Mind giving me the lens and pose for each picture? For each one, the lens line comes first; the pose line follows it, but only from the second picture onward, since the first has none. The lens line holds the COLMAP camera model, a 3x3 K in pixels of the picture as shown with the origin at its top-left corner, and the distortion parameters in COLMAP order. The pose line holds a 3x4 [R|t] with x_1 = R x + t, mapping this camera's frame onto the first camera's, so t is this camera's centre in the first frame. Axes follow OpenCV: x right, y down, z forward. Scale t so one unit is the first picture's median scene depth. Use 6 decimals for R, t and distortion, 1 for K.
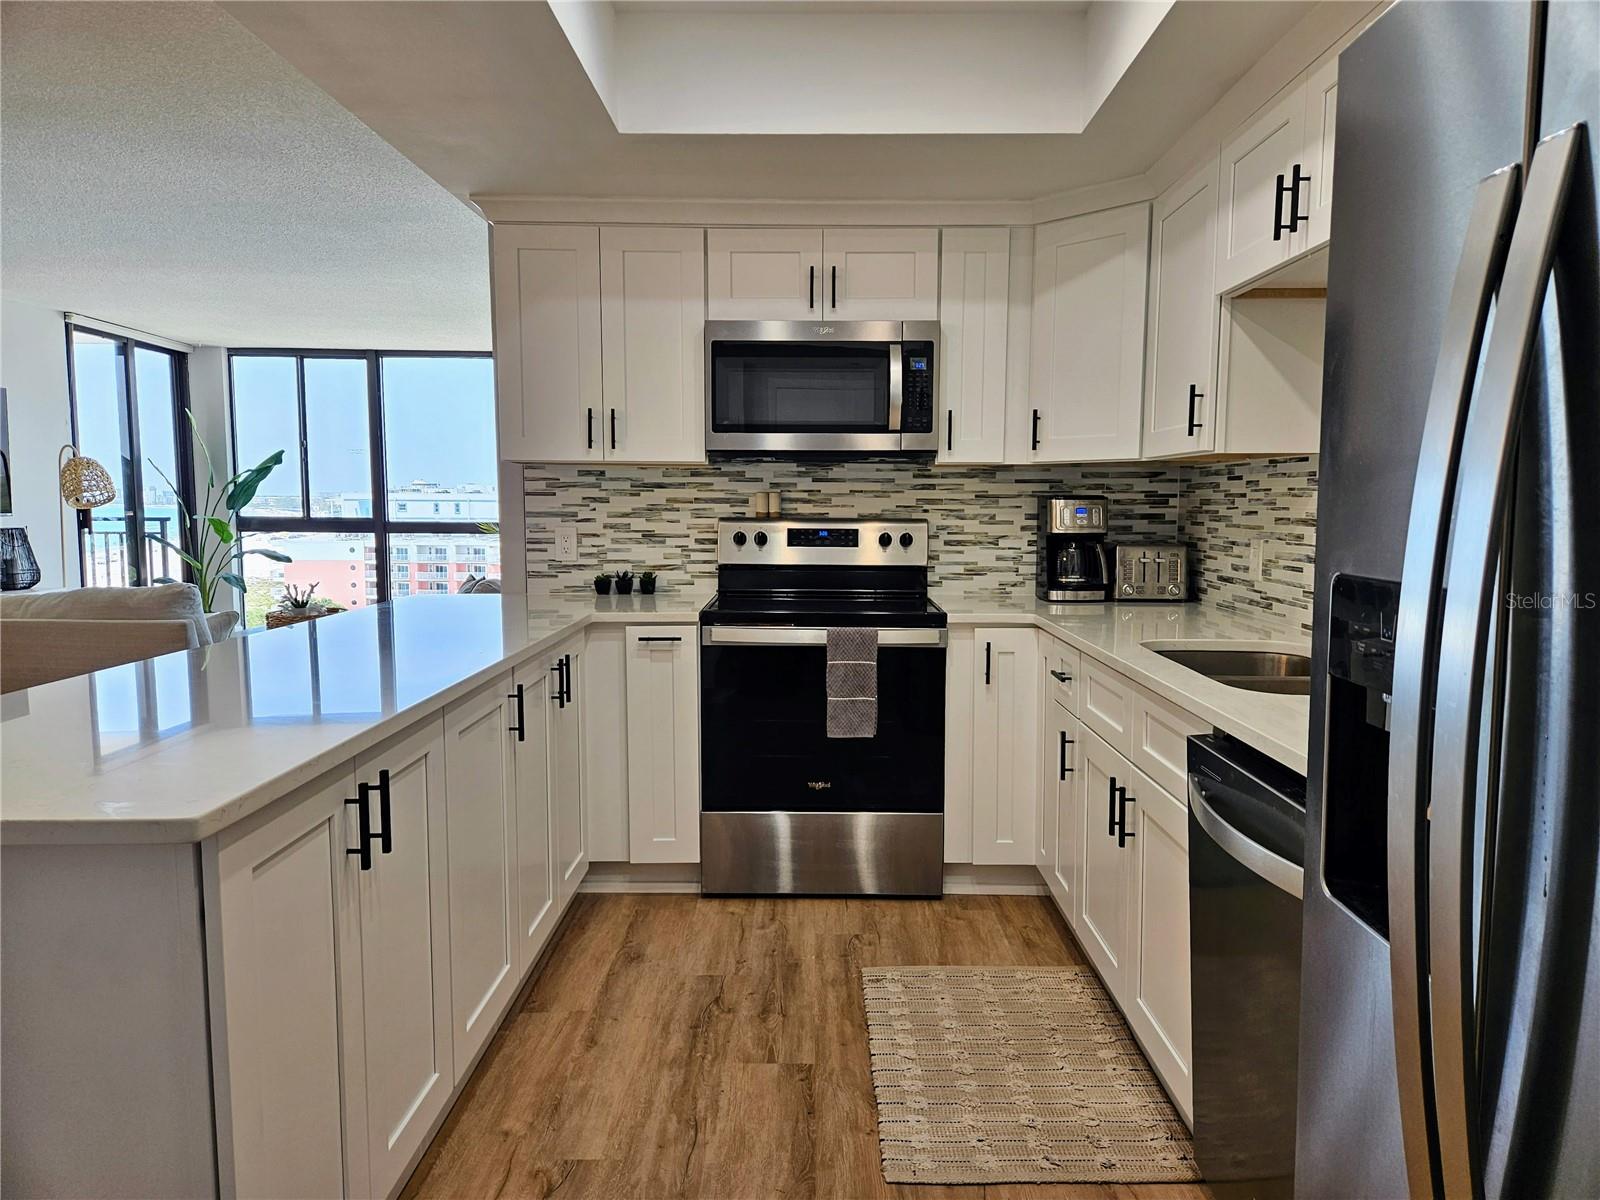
lens RADIAL K [[1057.8, 0, 800.0], [0, 1057.8, 600.0], [0, 0, 1]] dist [0.078217, -0.061172]
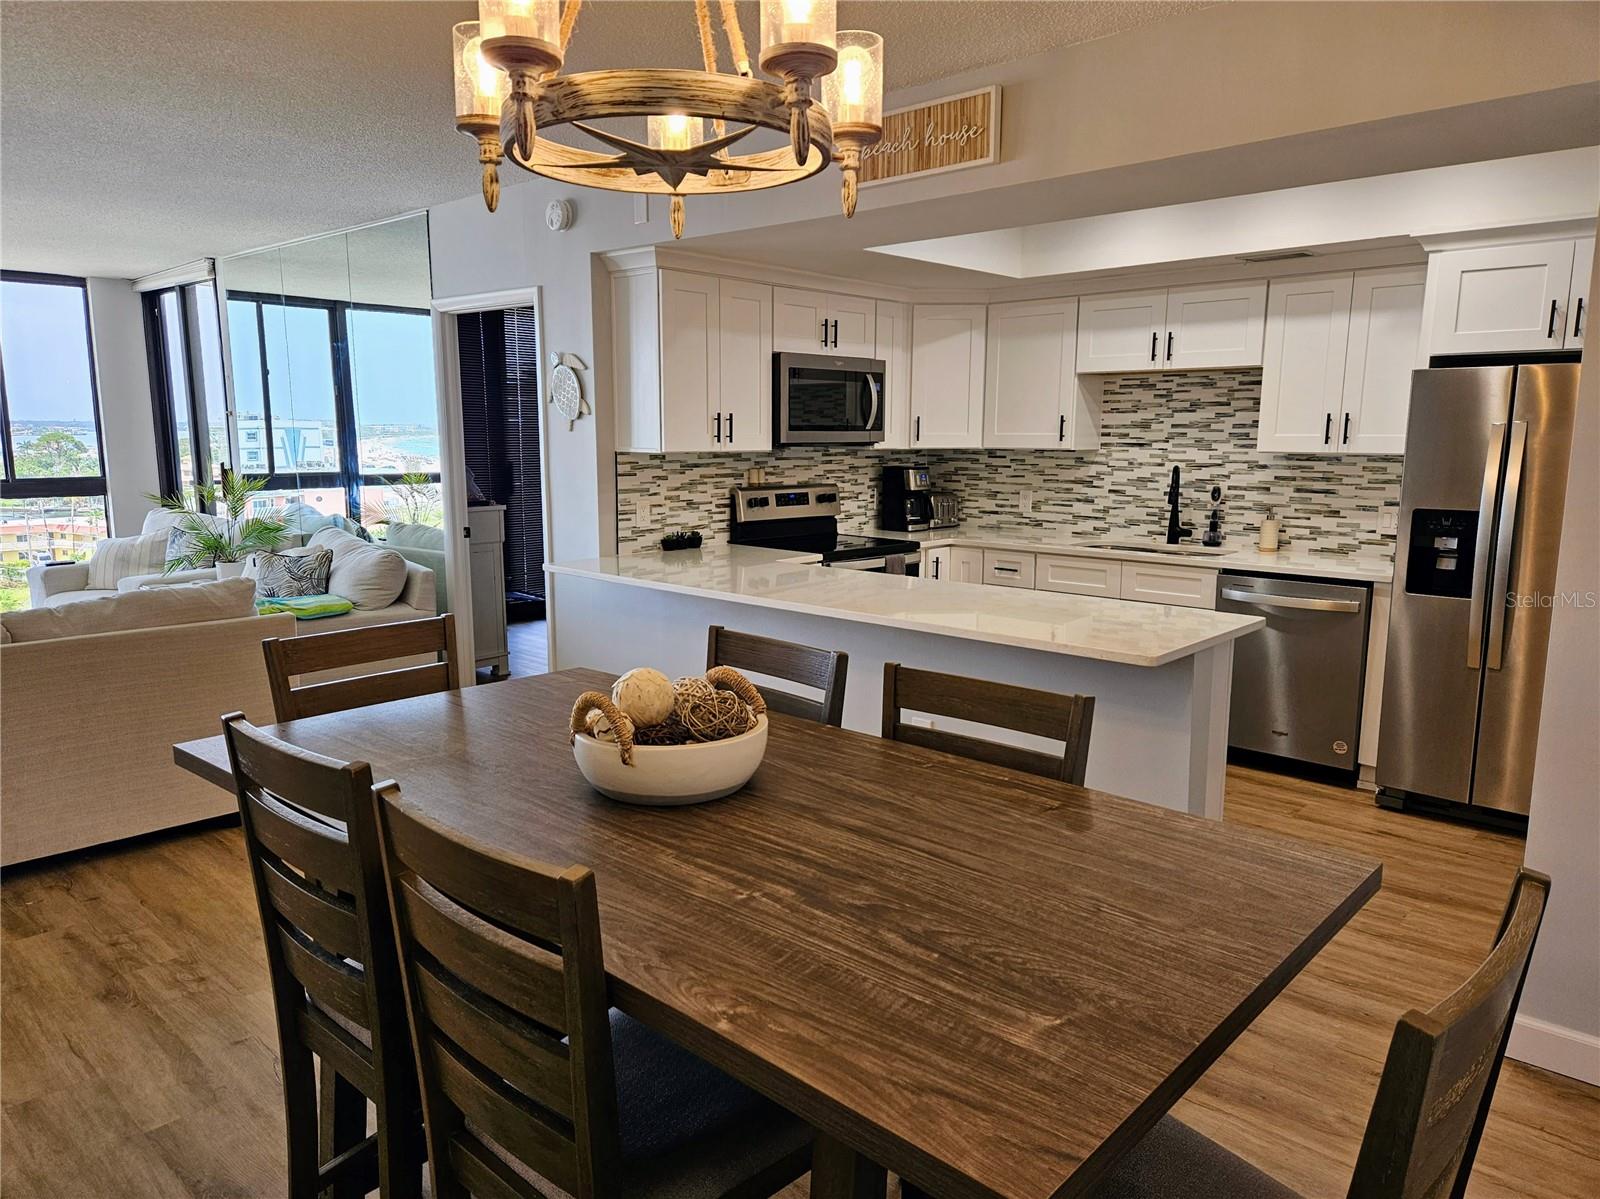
lens RADIAL K [[1077.8, 0, 796.2], [0, 1077.8, 602.0], [0, 0, 1]] dist [0.094243, -0.086551]
pose [[0.672923, -0.117227, 0.730364, -1.050331], [0.068164, 0.992989, 0.096577, -0.060010], [-0.736565, -0.015204, 0.676196, -0.008031]]
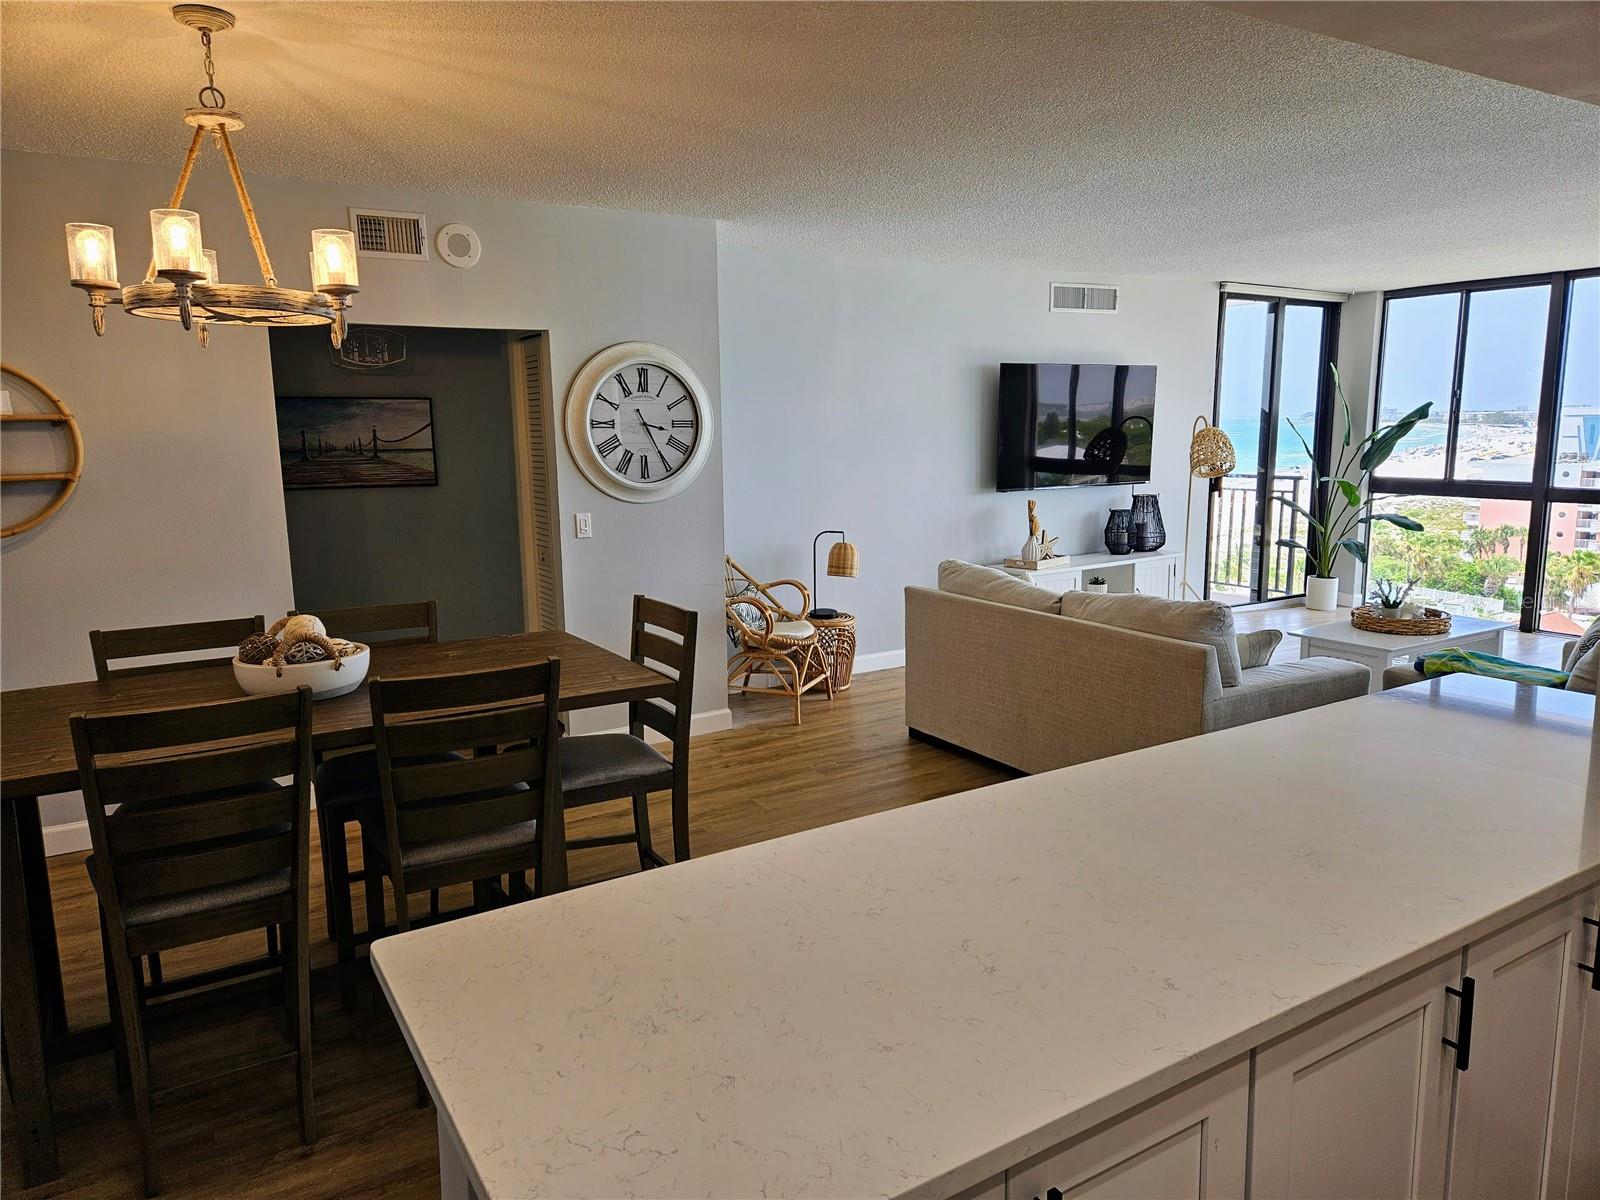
lens RADIAL K [[1056.0, 0, 804.7], [0, 1056.0, 594.3], [0, 0, 1]] dist [0.088731, -0.081112]
pose [[0.533608, 0.124005, -0.836591, 0.007516], [-0.065204, 0.992280, 0.105492, -0.109246], [0.843214, -0.001742, 0.537575, 0.237061]]
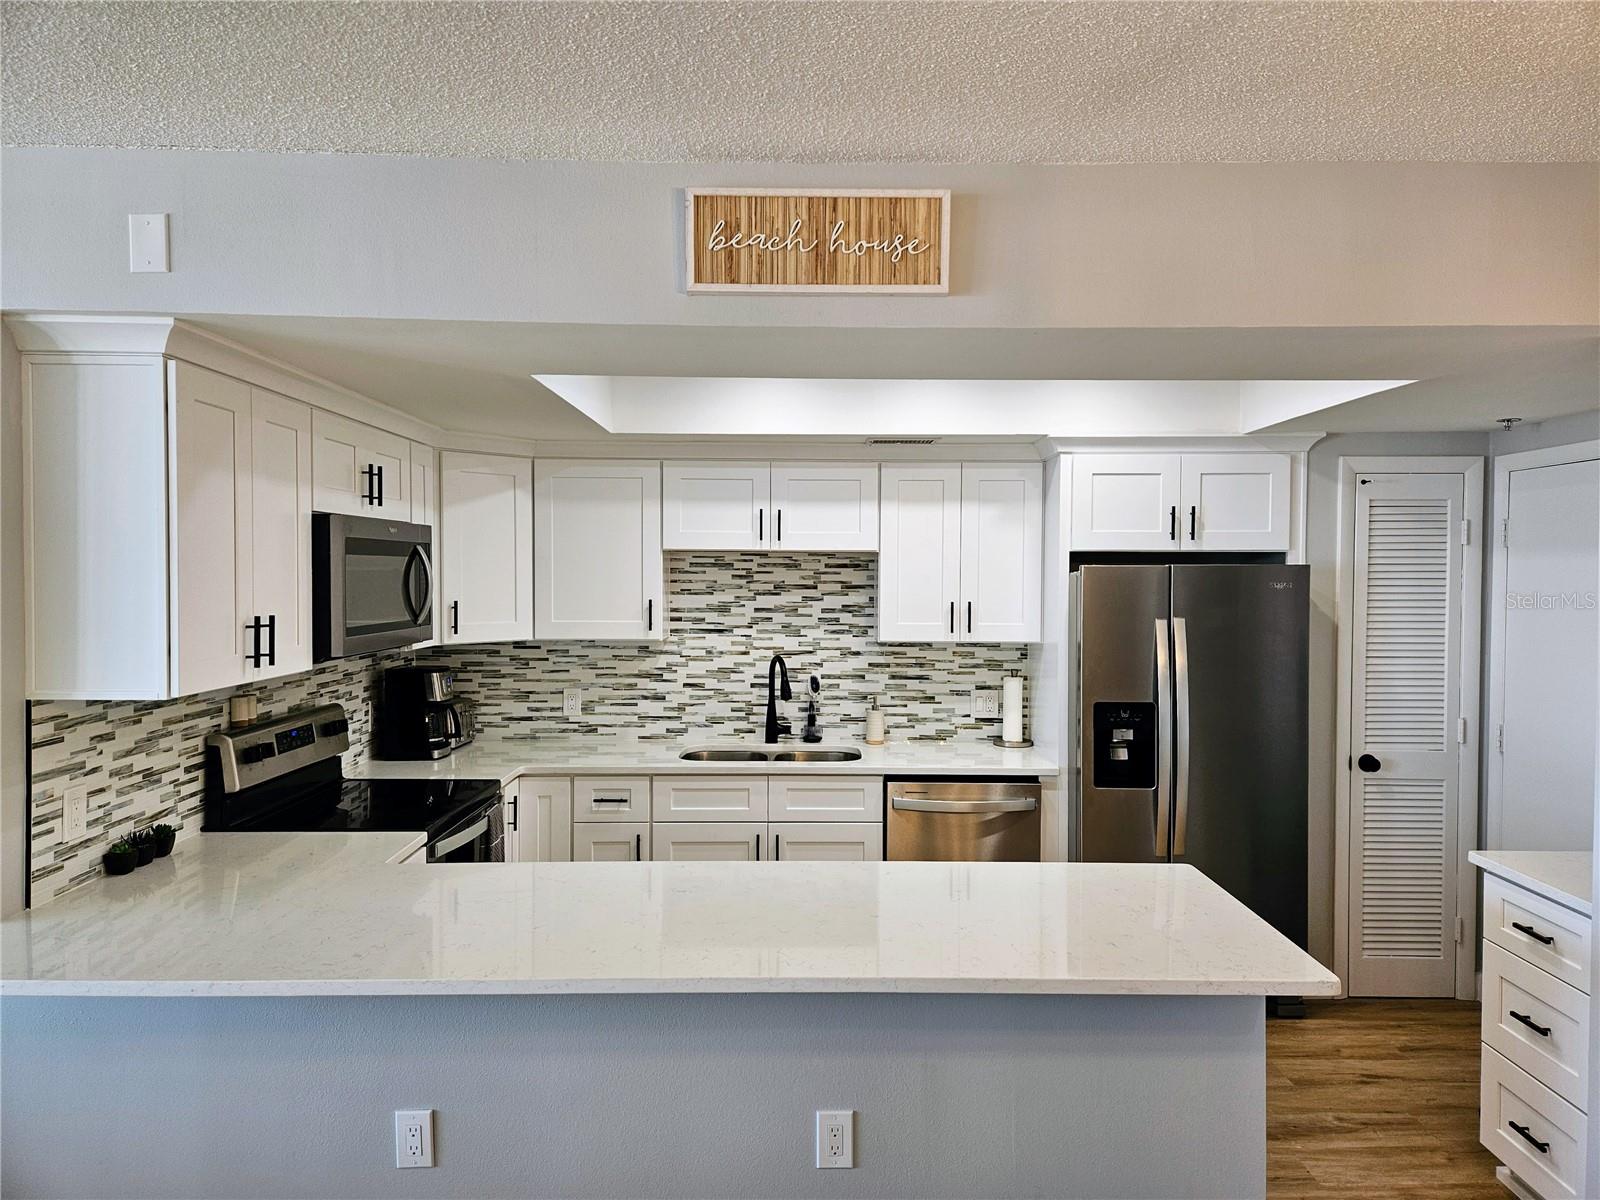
lens RADIAL K [[1056.0, 0, 804.7], [0, 1056.0, 594.3], [0, 0, 1]] dist [0.088731, -0.081112]
pose [[-0.013275, -0.024094, 0.999622, -0.880798], [0.091540, 0.995482, 0.025210, -0.161247], [-0.995713, 0.091840, -0.011009, 0.551712]]
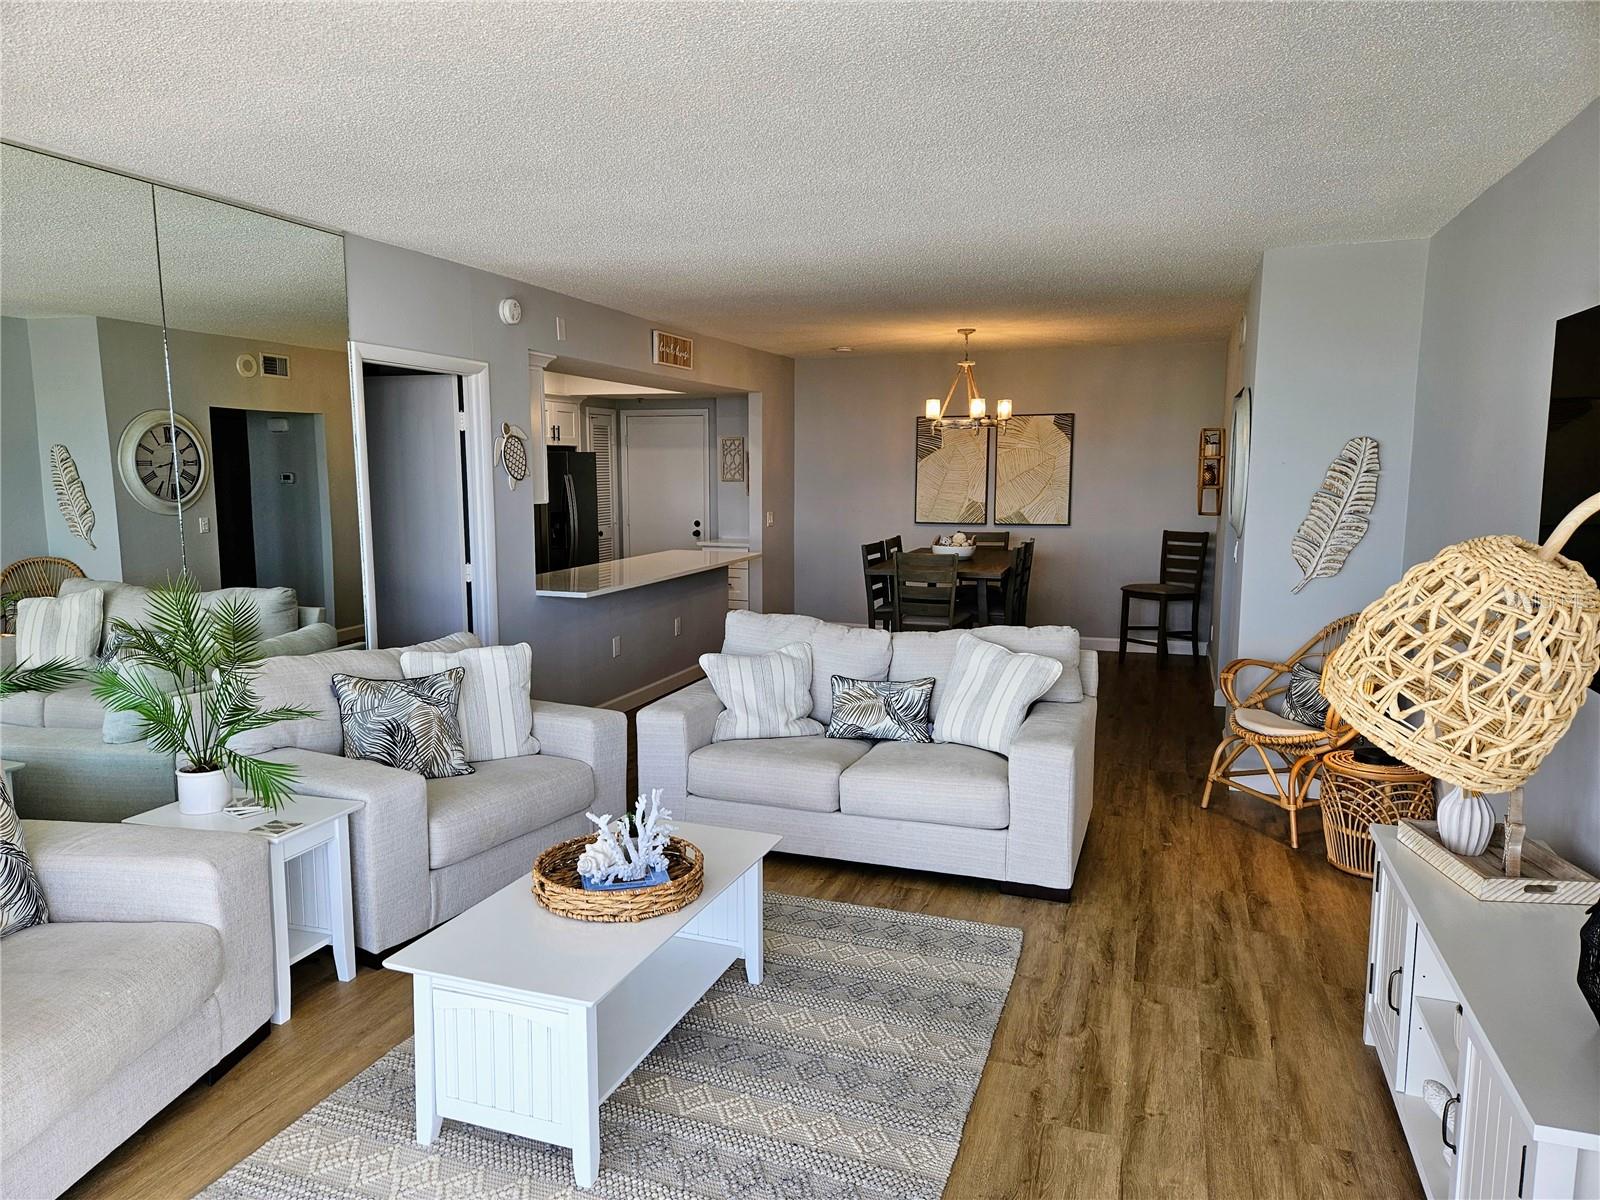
lens RADIAL K [[1056.0, 0, 804.7], [0, 1056.0, 594.3], [0, 0, 1]] dist [0.088731, -0.081112]
pose [[-0.948245, -0.040114, 0.314997, -1.121919], [0.029872, 0.976321, 0.214256, -0.311087], [-0.316132, 0.212576, -0.924593, 2.262145]]
